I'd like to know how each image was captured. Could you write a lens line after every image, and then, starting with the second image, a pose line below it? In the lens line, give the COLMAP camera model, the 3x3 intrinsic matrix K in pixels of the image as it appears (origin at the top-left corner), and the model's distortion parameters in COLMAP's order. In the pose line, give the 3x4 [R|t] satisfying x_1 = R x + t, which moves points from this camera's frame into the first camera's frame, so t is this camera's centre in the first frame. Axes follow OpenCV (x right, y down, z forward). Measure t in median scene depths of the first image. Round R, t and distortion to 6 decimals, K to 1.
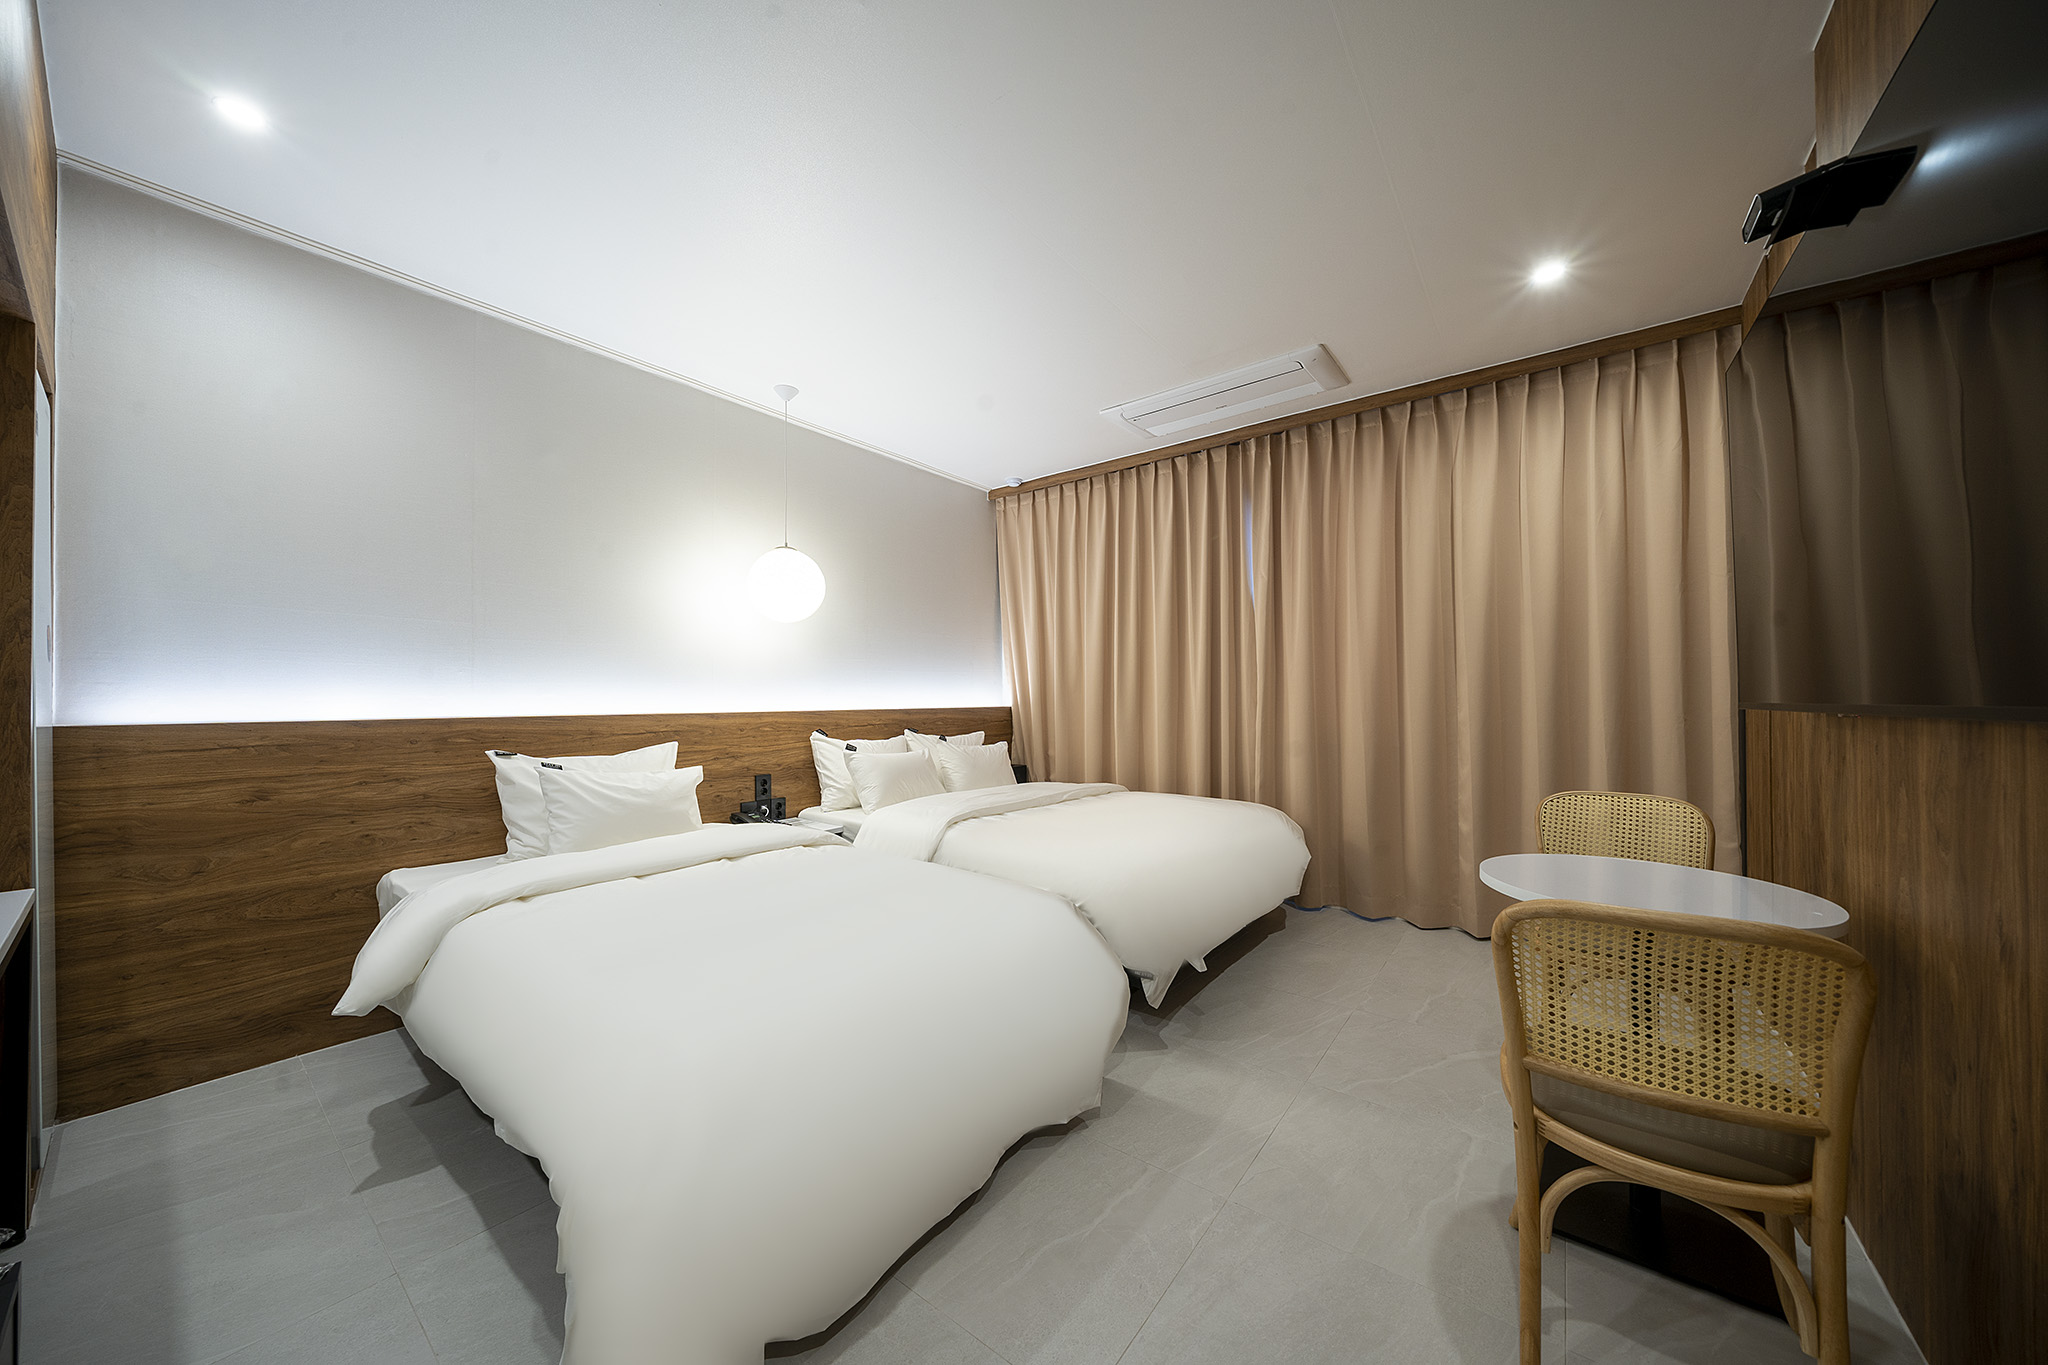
lens RADIAL K [[702.5, 0, 1023.4], [0, 702.5, 688.8], [0, 0, 1]] dist [-0.006098, -0.000155]
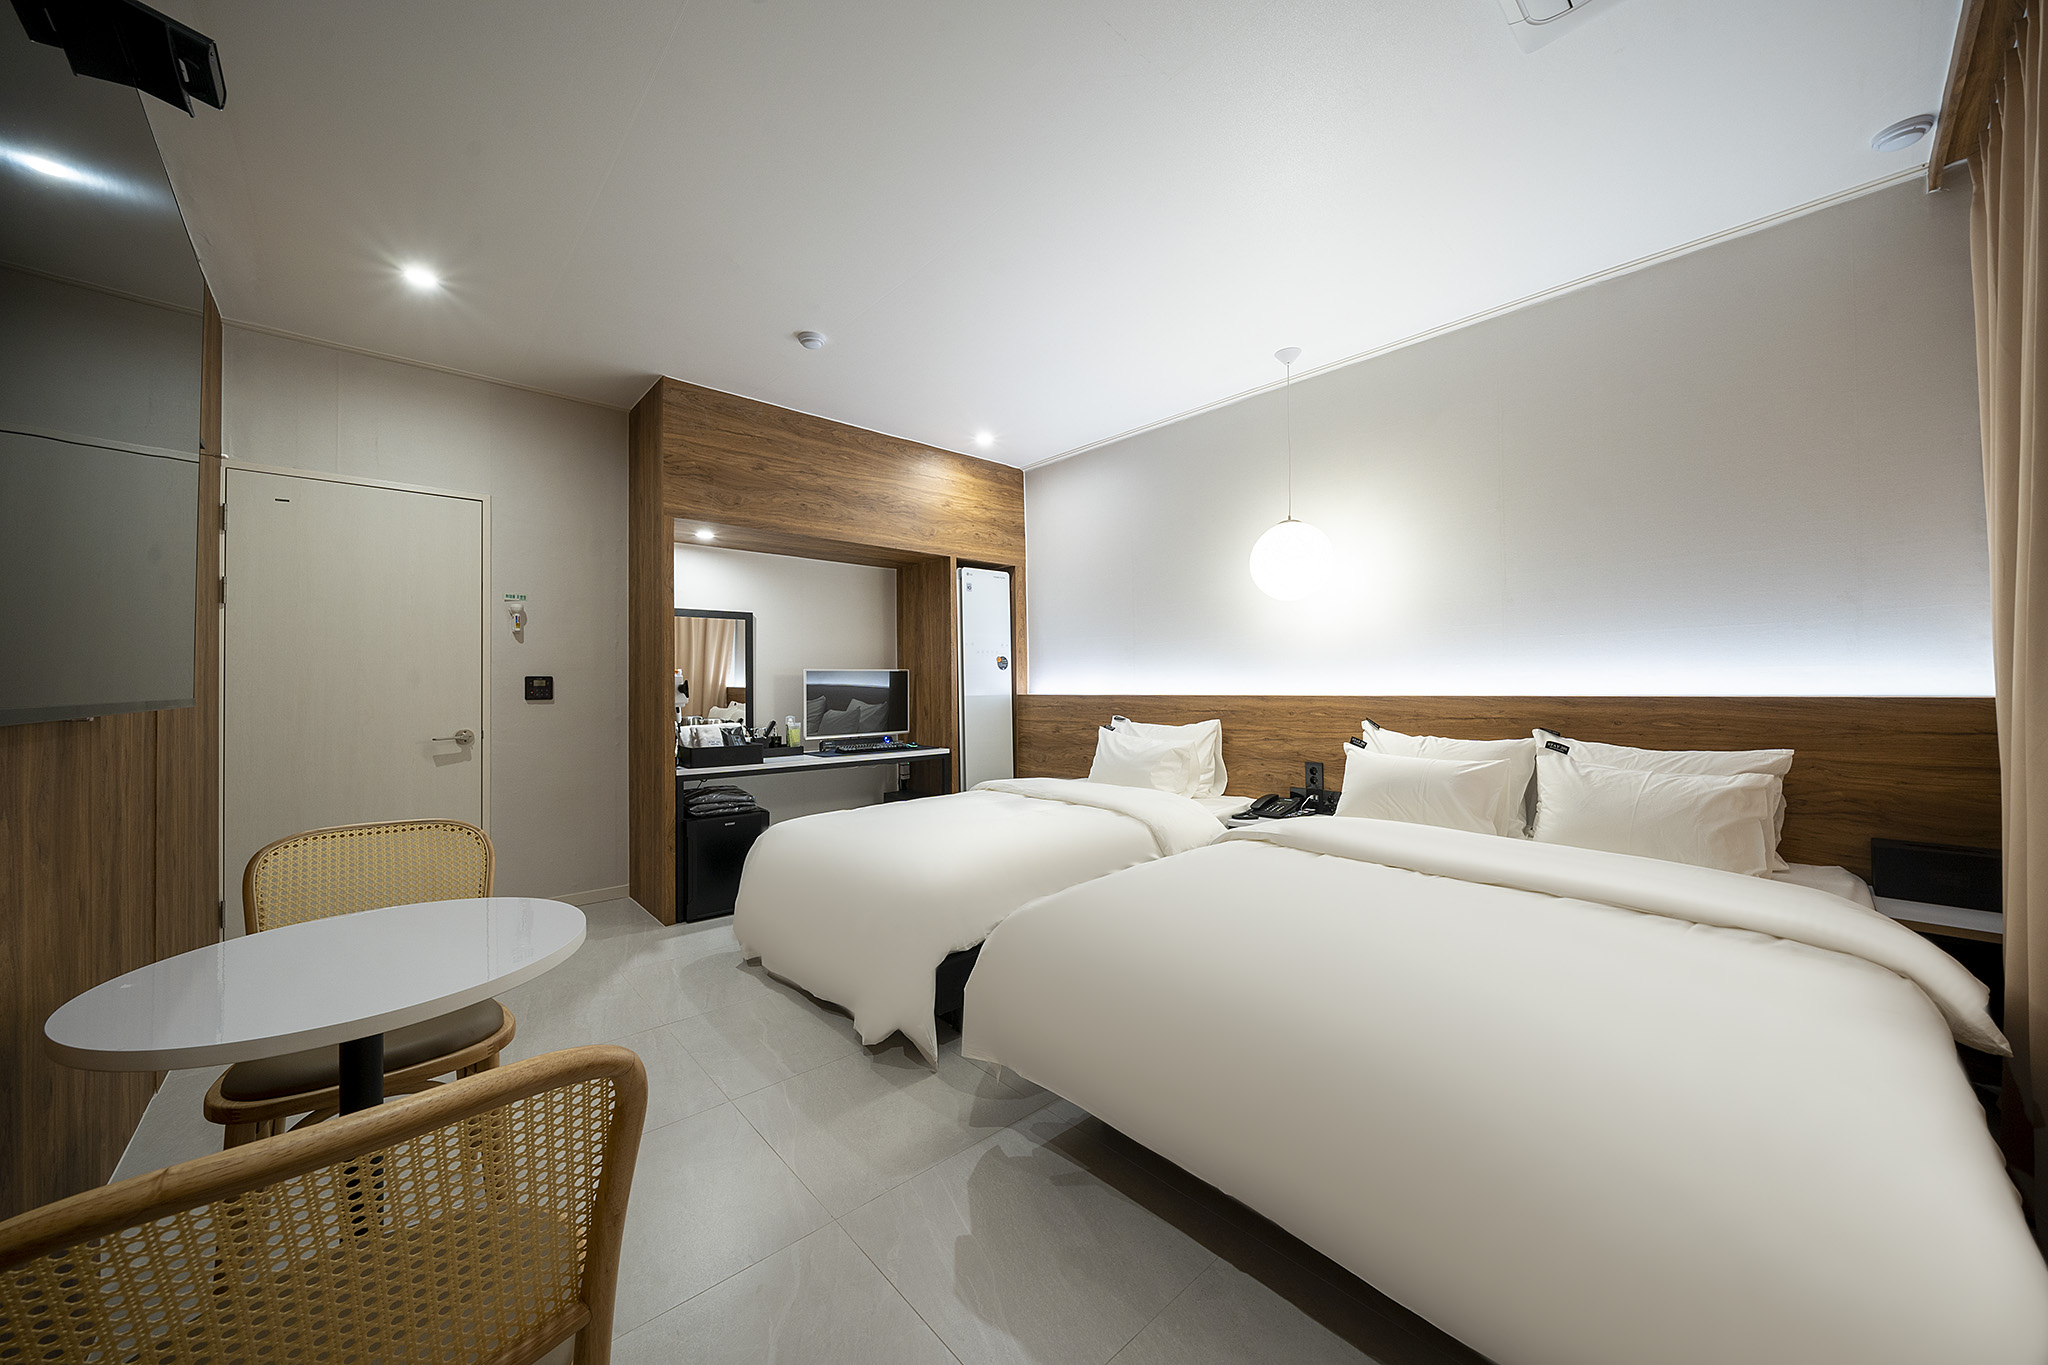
lens RADIAL K [[702.5, 0, 1023.4], [0, 702.5, 688.8], [0, 0, 1]] dist [-0.006098, -0.000155]
pose [[-0.180117, -0.005530, -0.983630, 0.645225], [0.009435, 0.999928, -0.007349, 0.027602], [0.983600, -0.010604, -0.180052, 0.810934]]
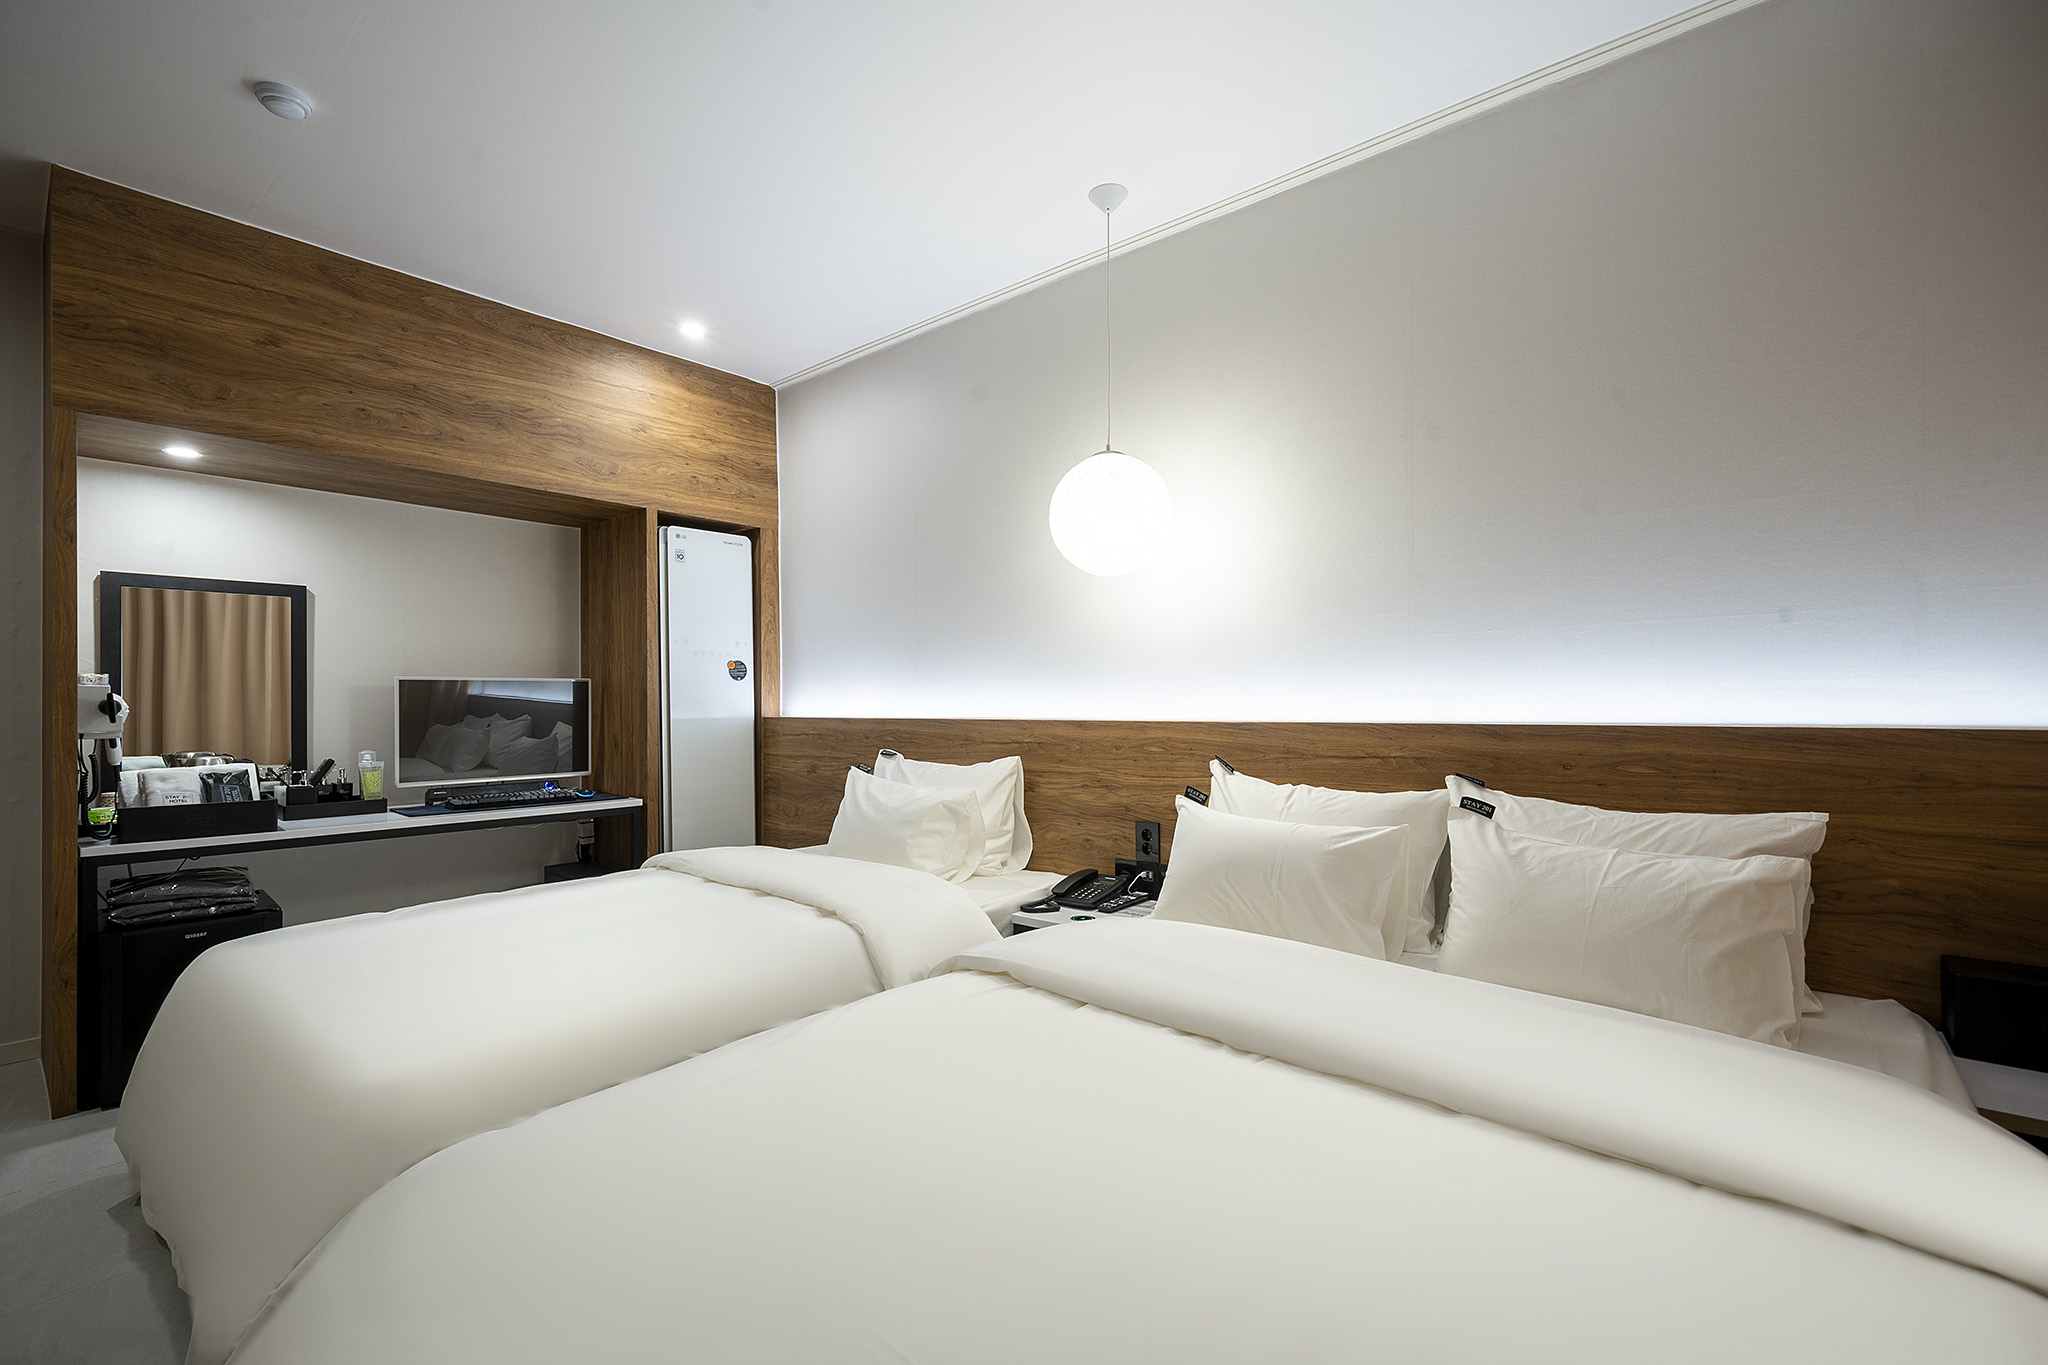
lens RADIAL K [[868.4, 0, 998.6], [0, 868.4, 713.0], [0, 0, 1]] dist [0.000096, 0.000042]
pose [[-0.065181, 0.001270, -0.997873, 0.421265], [0.007083, 0.999975, 0.000810, 0.024725], [0.997848, -0.007015, -0.065189, 0.946700]]
